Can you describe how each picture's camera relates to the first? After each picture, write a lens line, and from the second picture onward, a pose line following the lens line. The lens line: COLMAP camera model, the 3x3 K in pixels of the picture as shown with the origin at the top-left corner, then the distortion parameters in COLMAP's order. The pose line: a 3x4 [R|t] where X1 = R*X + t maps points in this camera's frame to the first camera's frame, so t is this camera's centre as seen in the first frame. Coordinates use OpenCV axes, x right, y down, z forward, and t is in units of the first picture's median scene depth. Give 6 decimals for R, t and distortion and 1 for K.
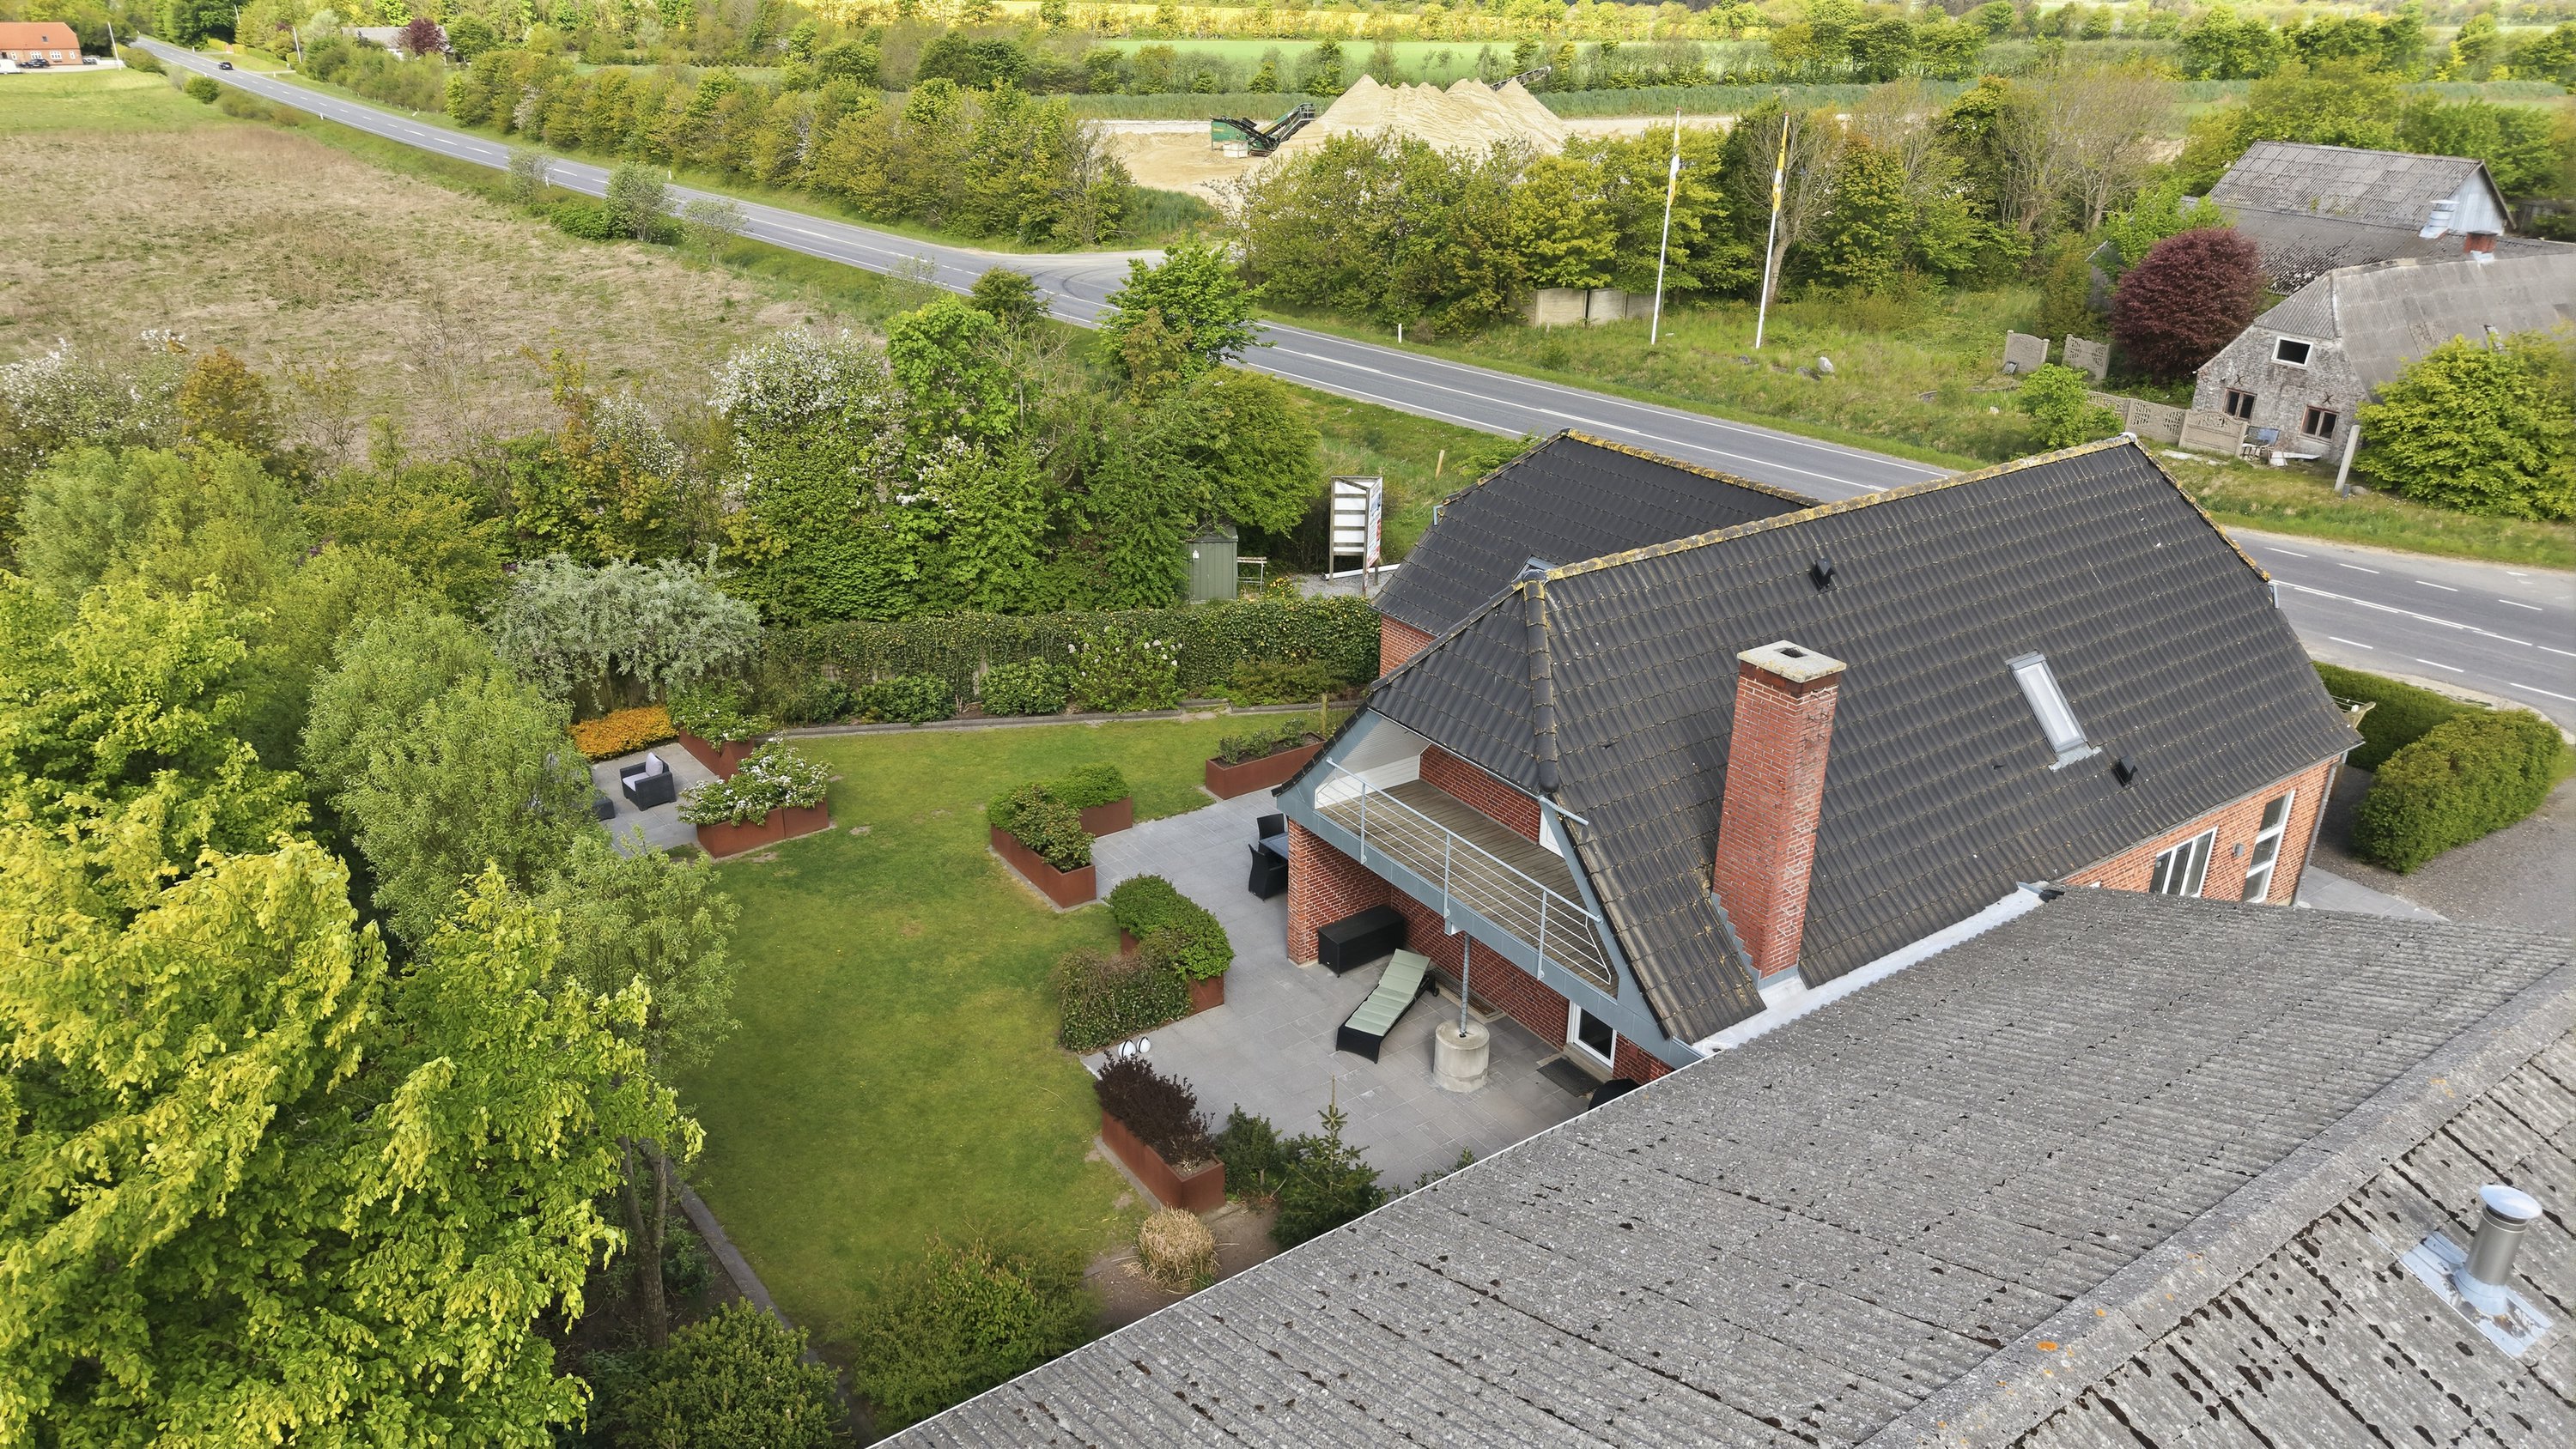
lens RADIAL K [[1726.1, 0, 1321.7], [0, 1726.1, 733.5], [0, 0, 1]] dist [0.039248, -0.043353]
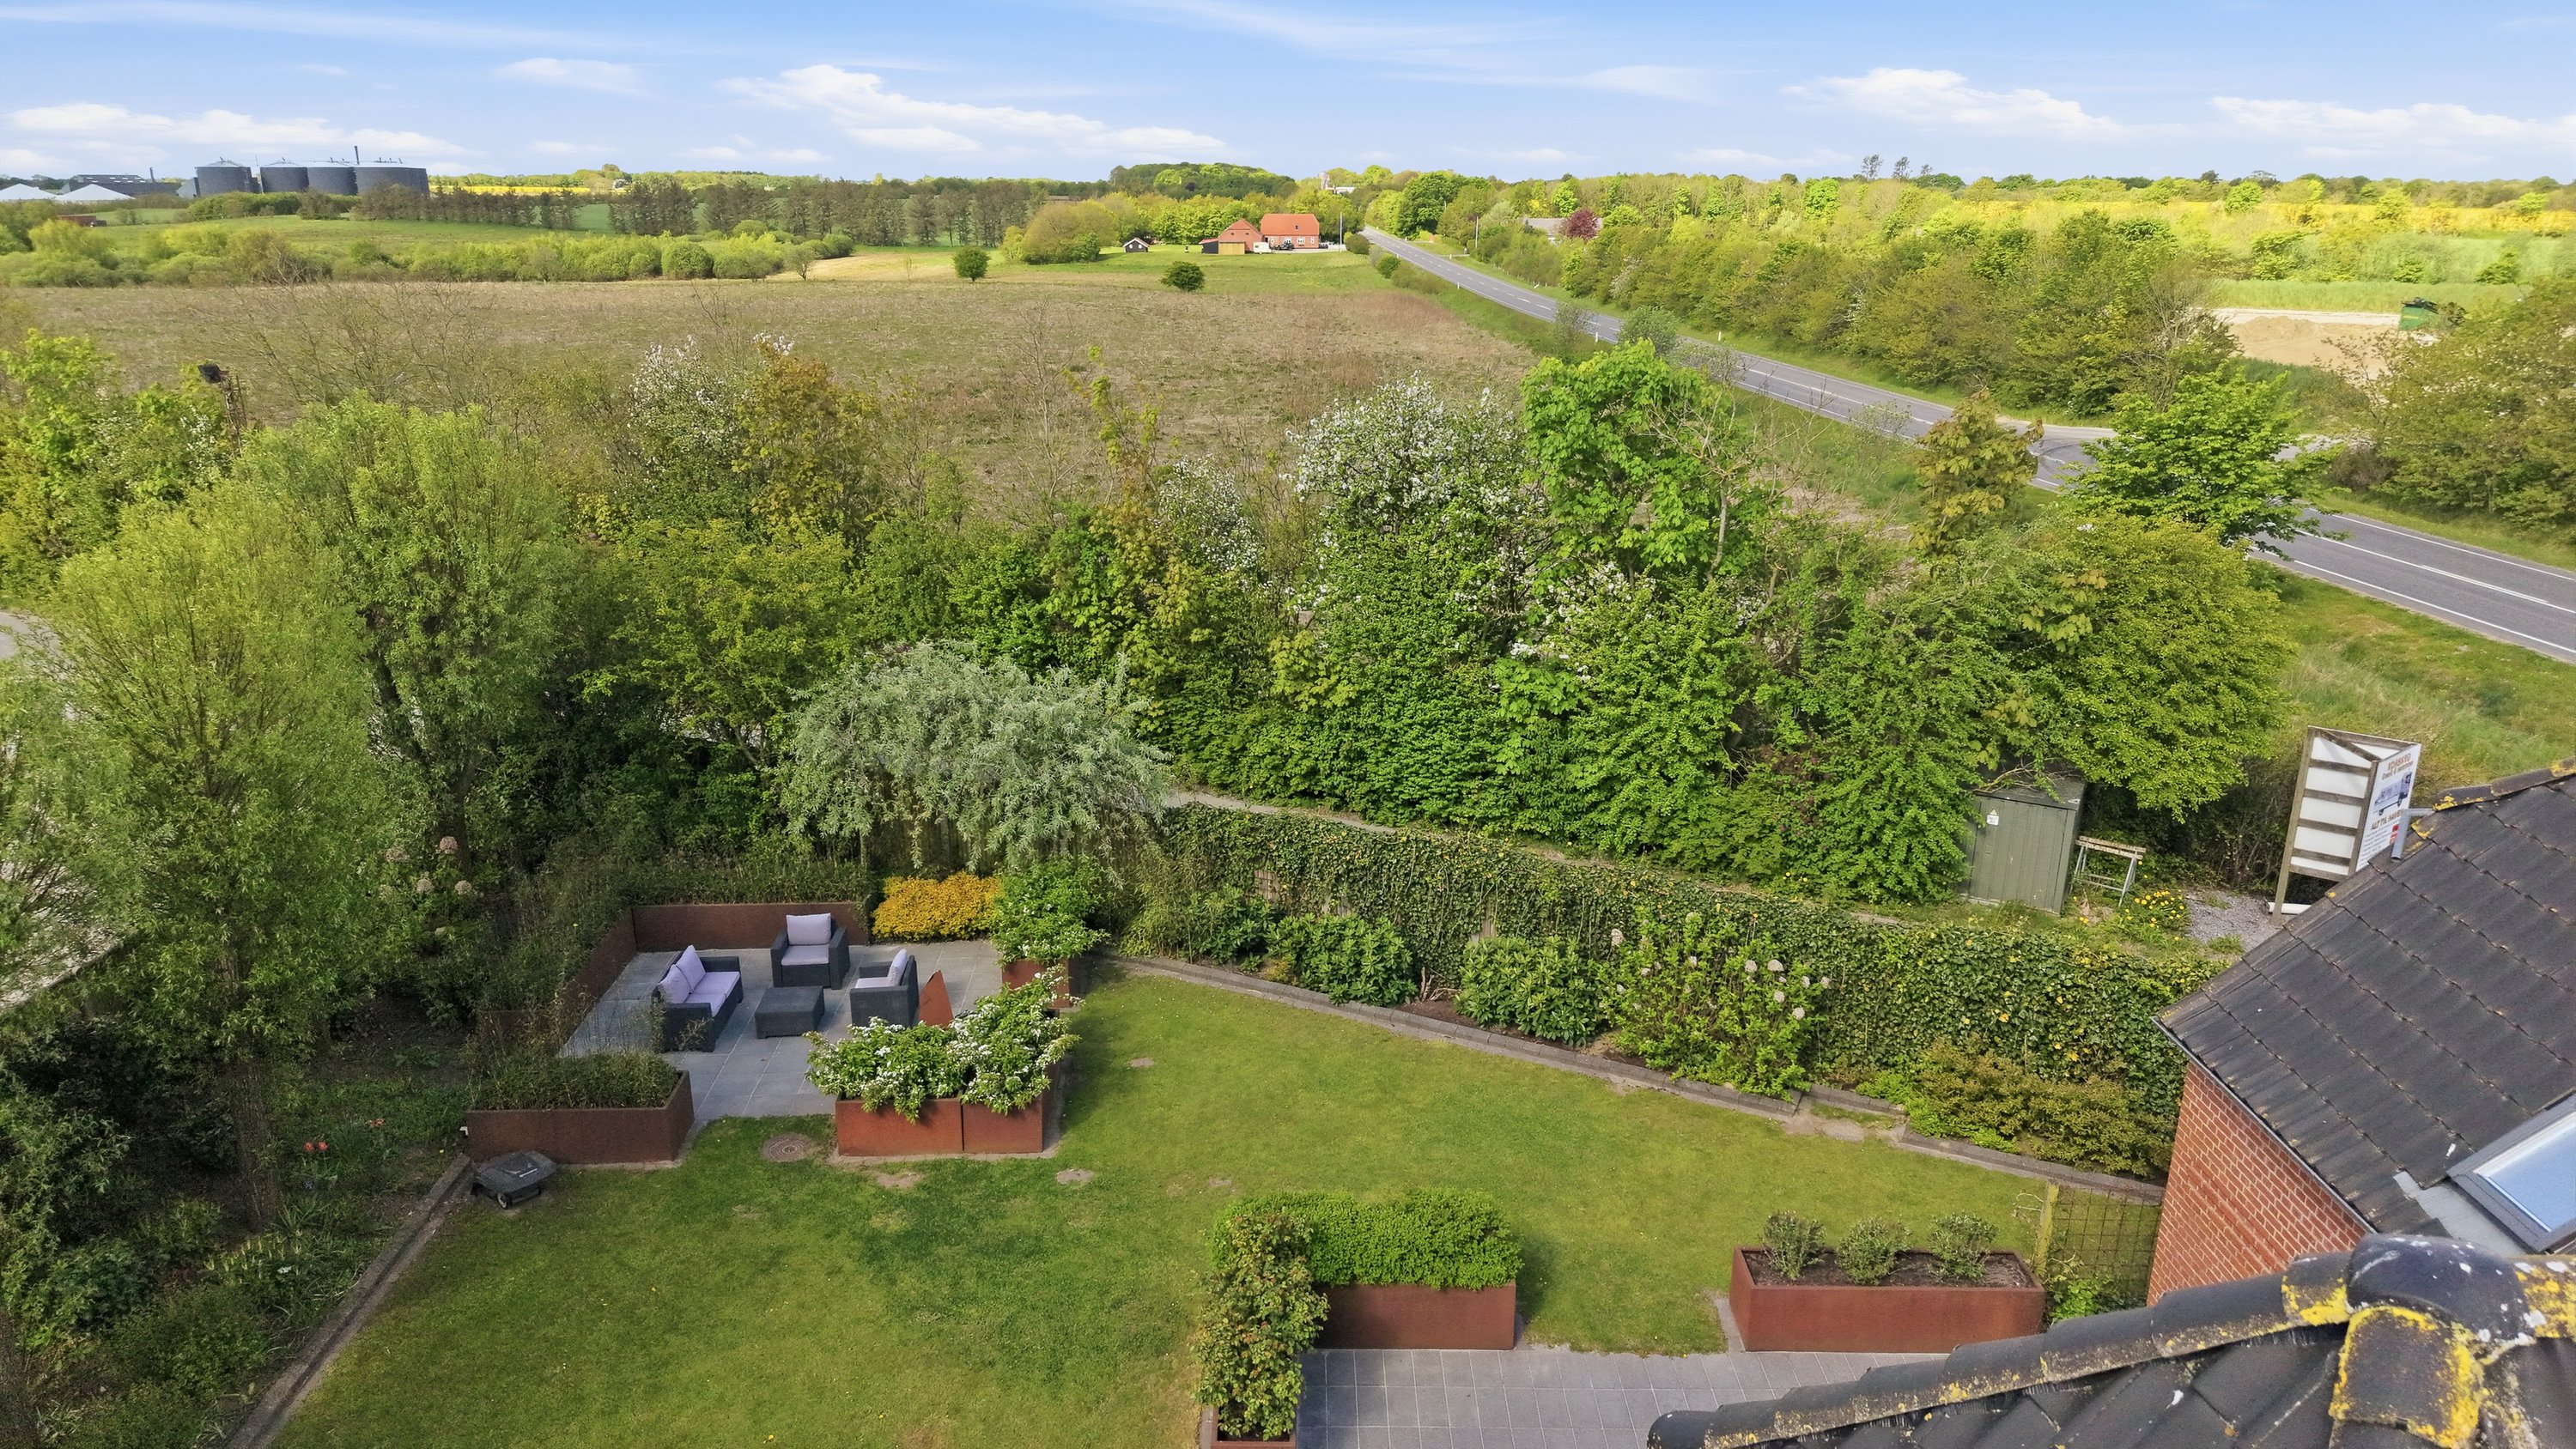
lens RADIAL K [[1726.1, 0, 1289.1], [0, 1726.1, 742.9], [0, 0, 1]] dist [0.039248, -0.043353]
pose [[0.805130, 0.170388, -0.568097, 0.062392], [-0.229255, 0.972802, -0.033140, -0.057799], [0.546999, 0.156921, 0.822294, 0.414300]]
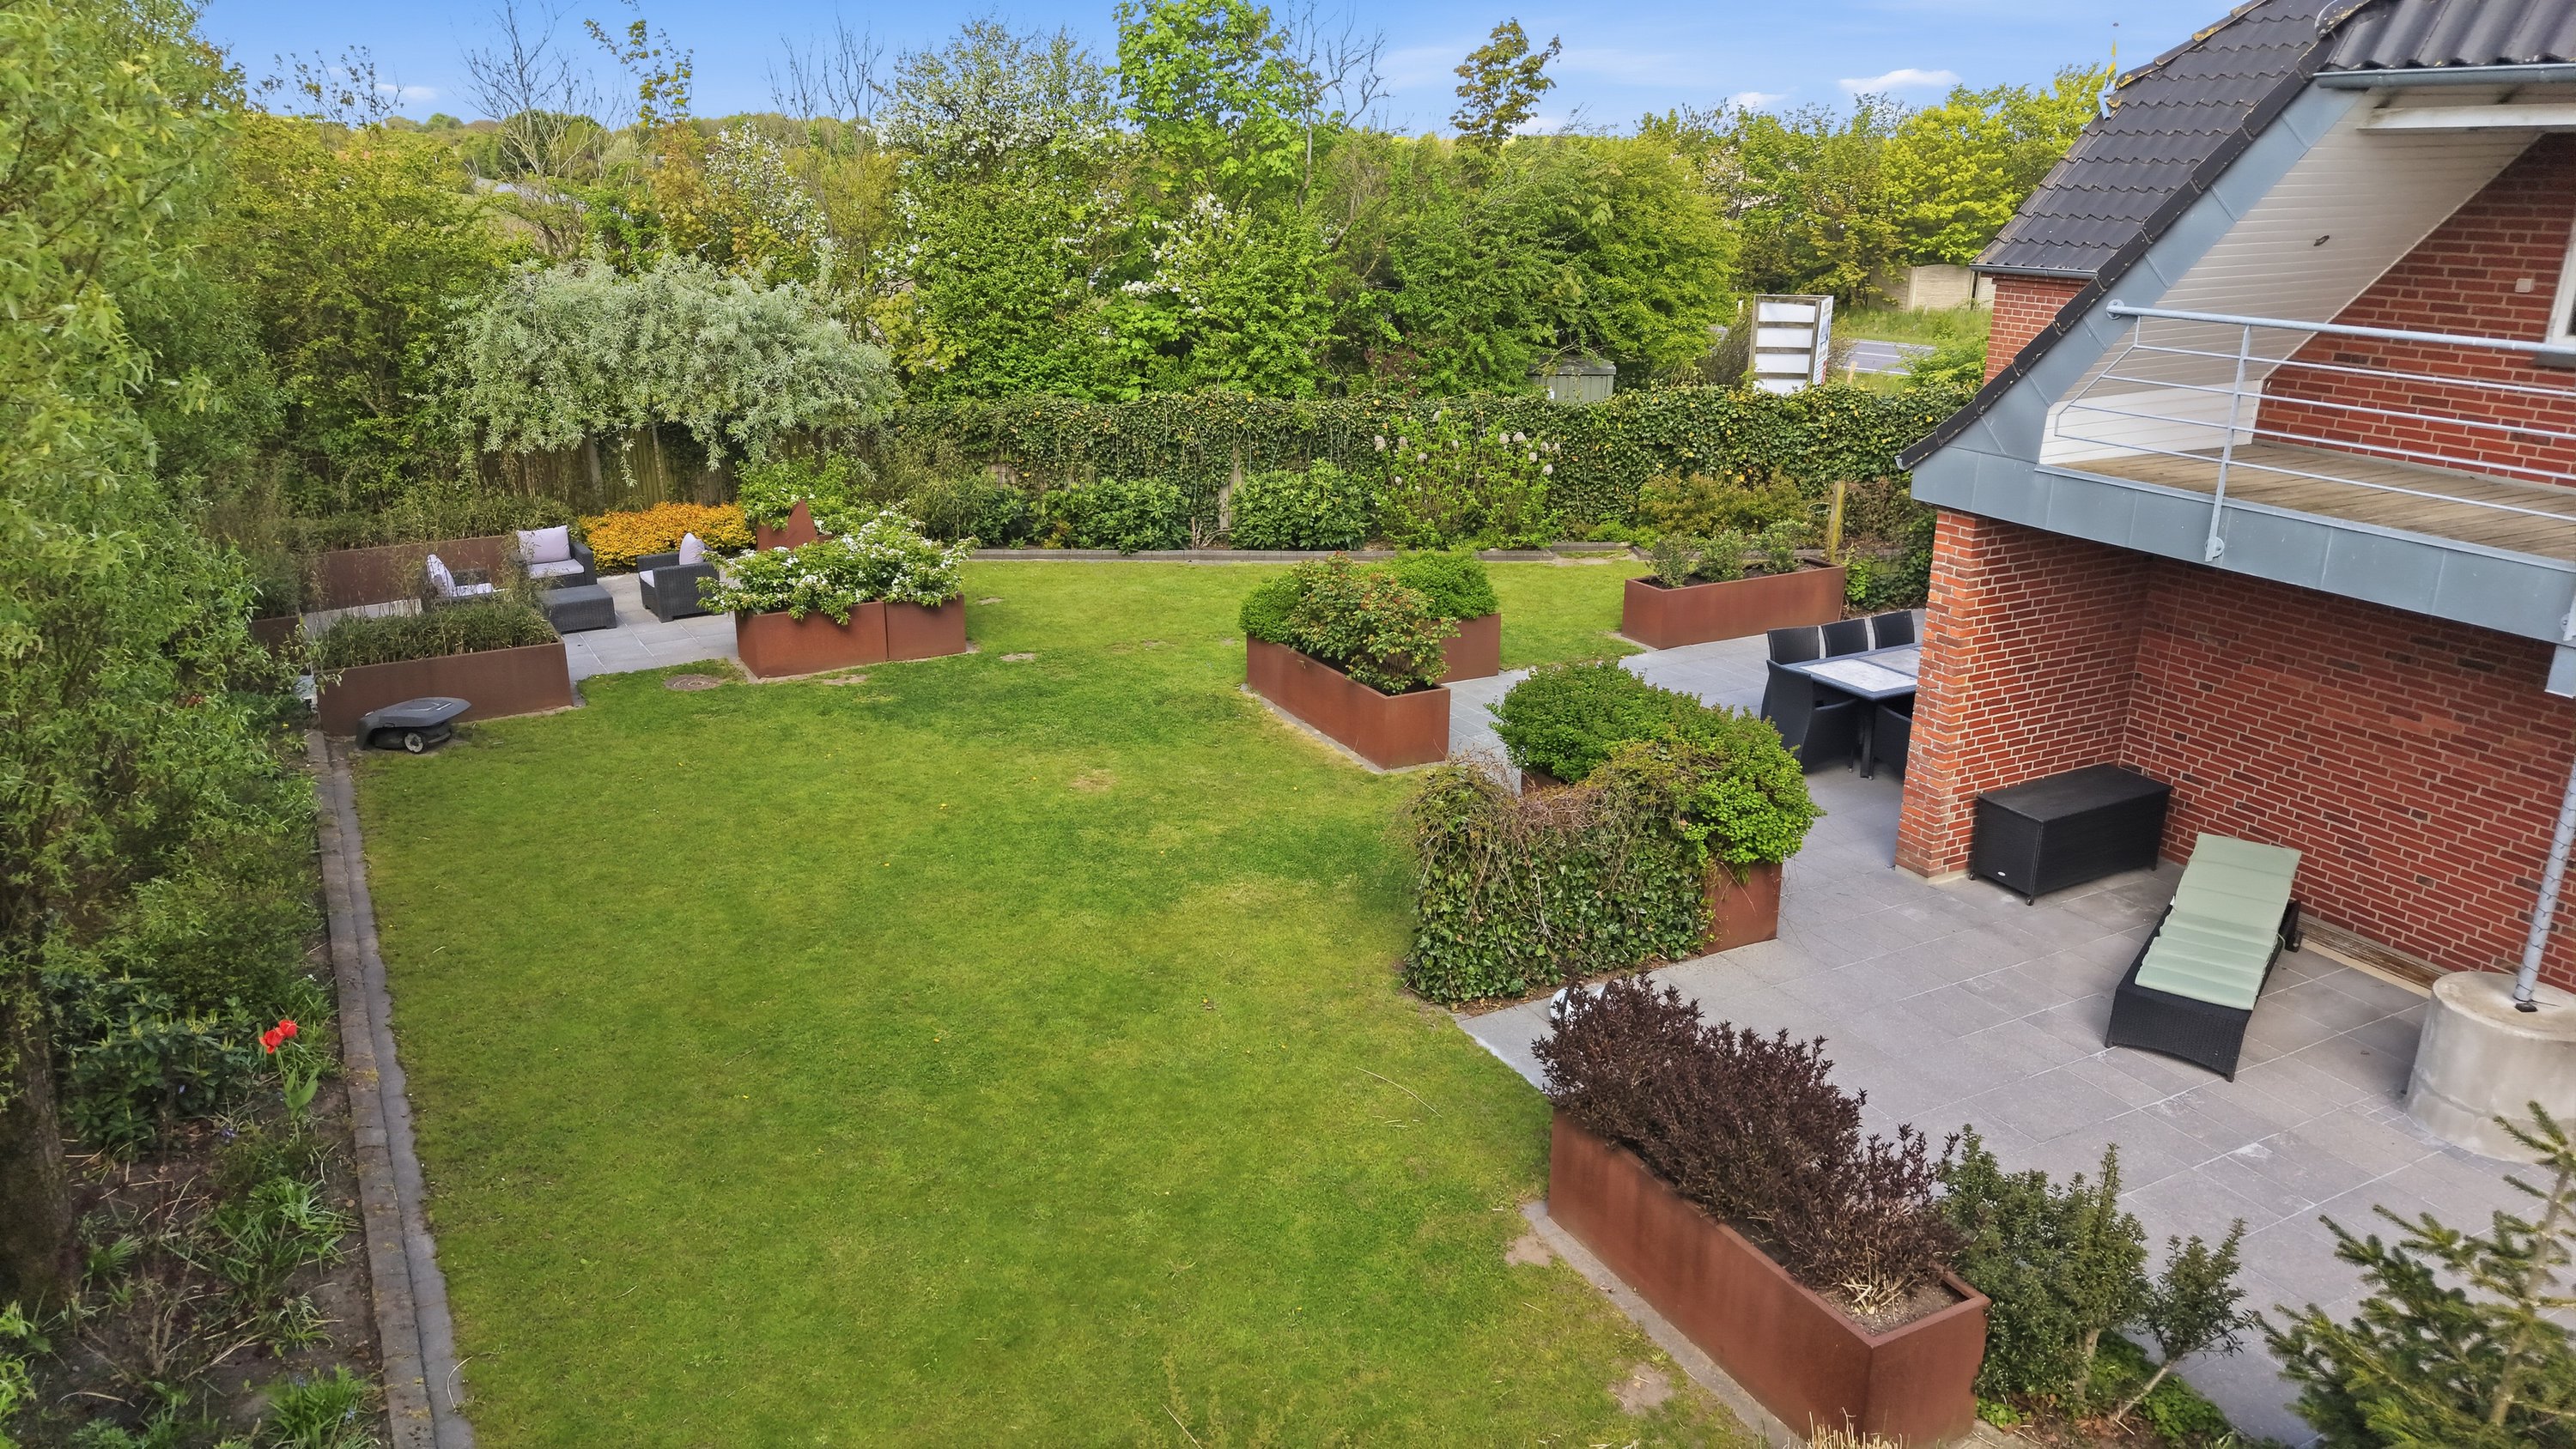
lens RADIAL K [[1726.1, 0, 1282.9], [0, 1726.1, 740.3], [0, 0, 1]] dist [0.039248, -0.043353]
pose [[0.987999, 0.034760, -0.150501, -0.071950], [-0.047910, 0.995258, -0.084649, 0.094229], [0.146845, 0.090843, 0.984979, 0.345811]]
